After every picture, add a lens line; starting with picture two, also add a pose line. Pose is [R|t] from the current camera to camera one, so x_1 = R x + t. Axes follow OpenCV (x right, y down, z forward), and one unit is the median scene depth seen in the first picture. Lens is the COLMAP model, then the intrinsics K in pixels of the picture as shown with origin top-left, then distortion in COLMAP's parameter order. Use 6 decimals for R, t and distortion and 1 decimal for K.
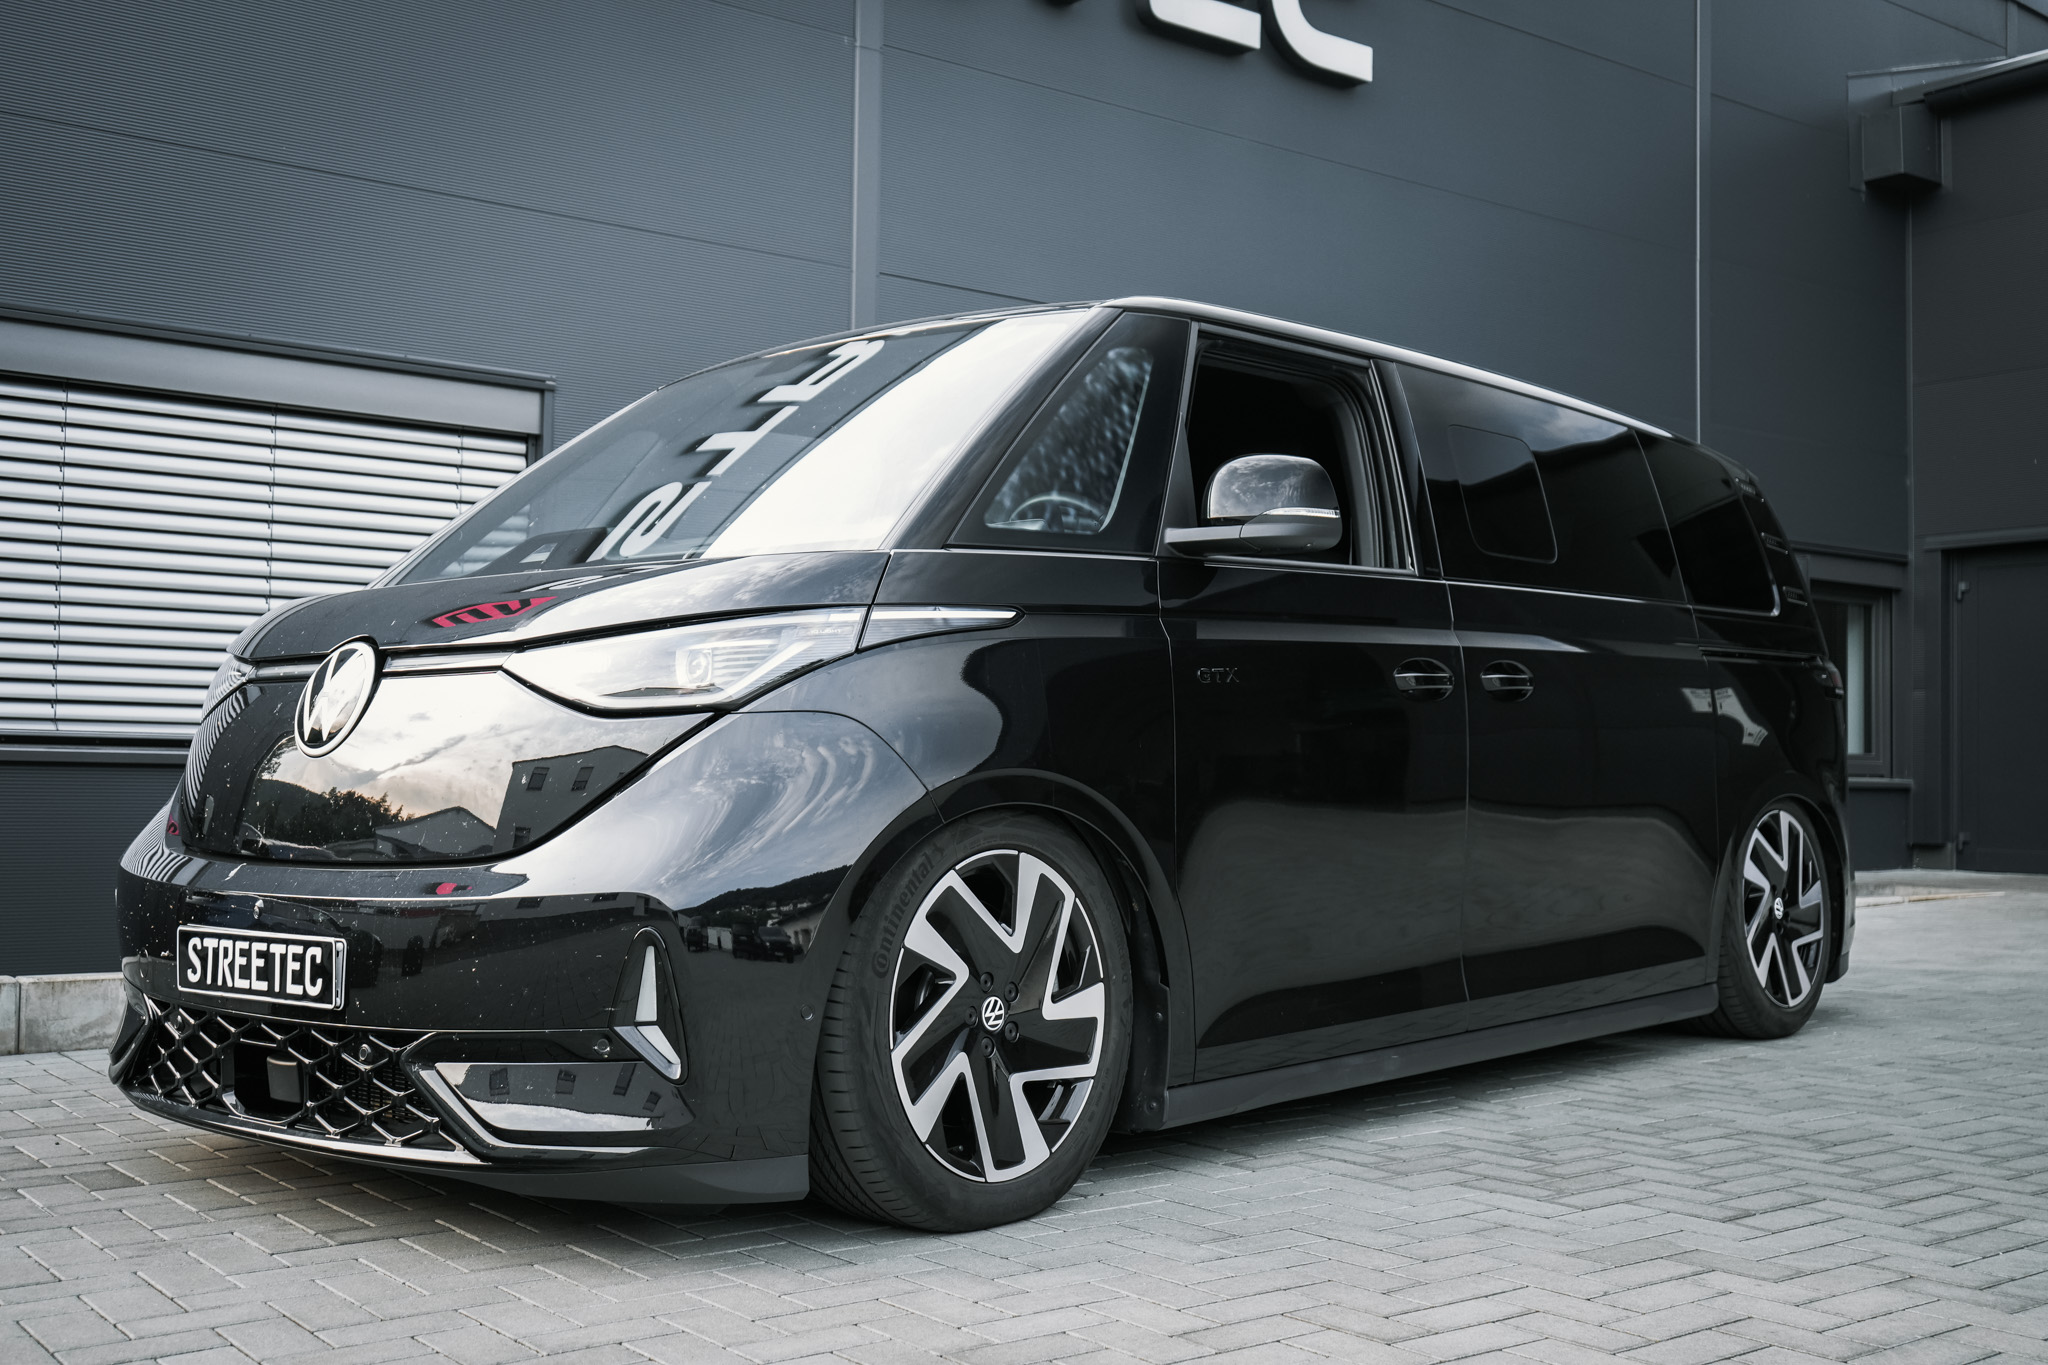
lens RADIAL K [[2154.6, 0, 1024.0], [0, 2154.6, 682.5], [0, 0, 1]] dist [0.009894, 0.014218]
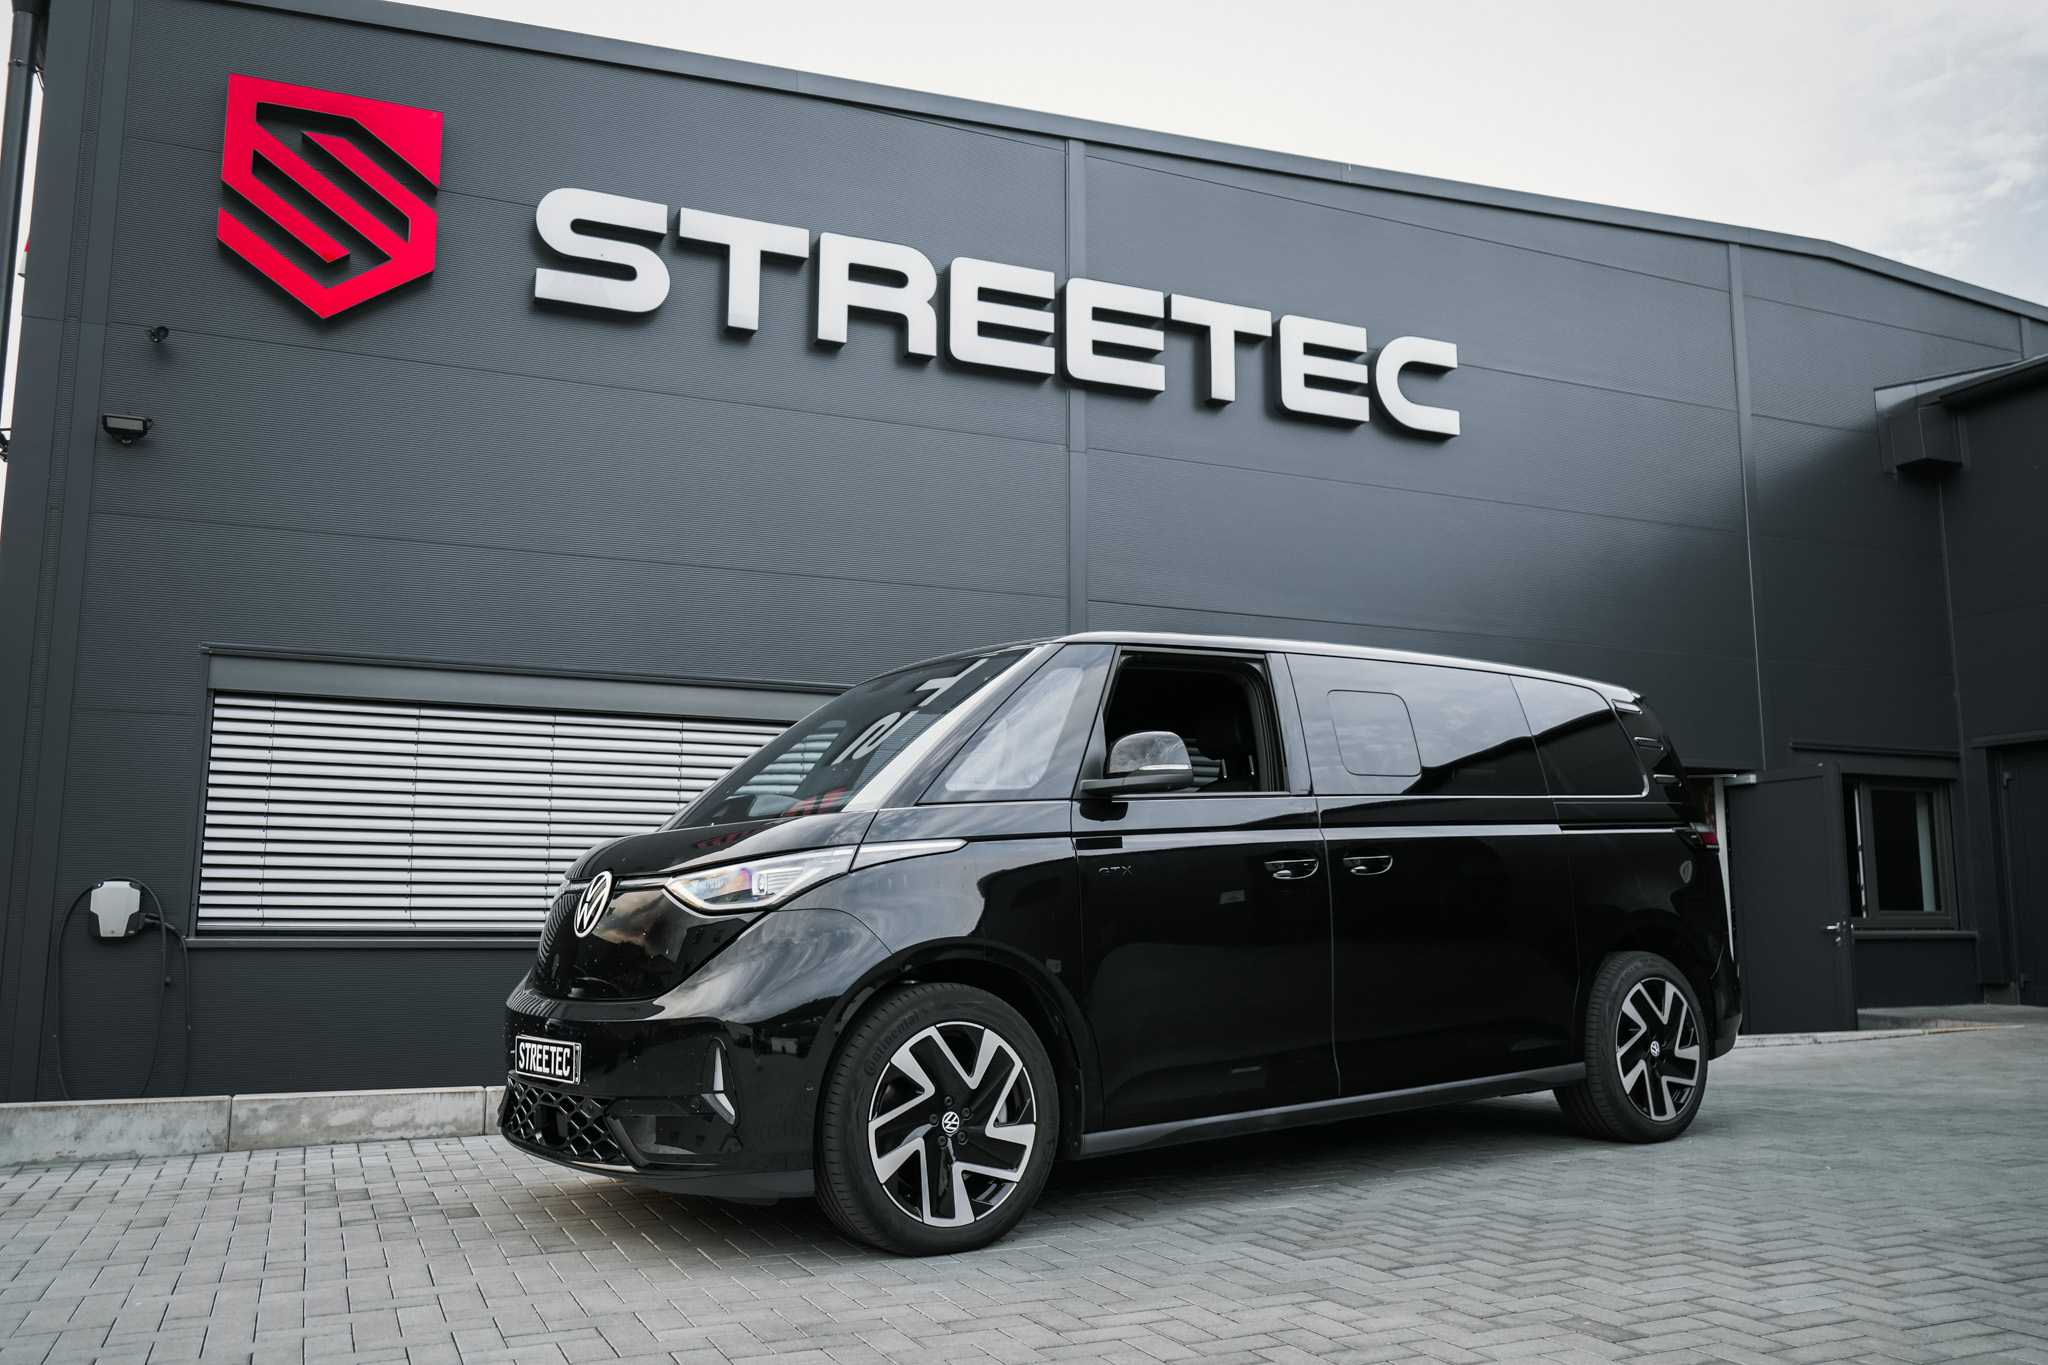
lens RADIAL K [[1647.7, 0, 1024.0], [0, 1647.7, 682.5], [0, 0, 1]] dist [0.002954, -0.004856]
pose [[0.970238, -0.048695, -0.237207, 0.350468], [0.022644, 0.993525, -0.111336, -0.014215], [0.241093, 0.102651, 0.965058, -0.225292]]
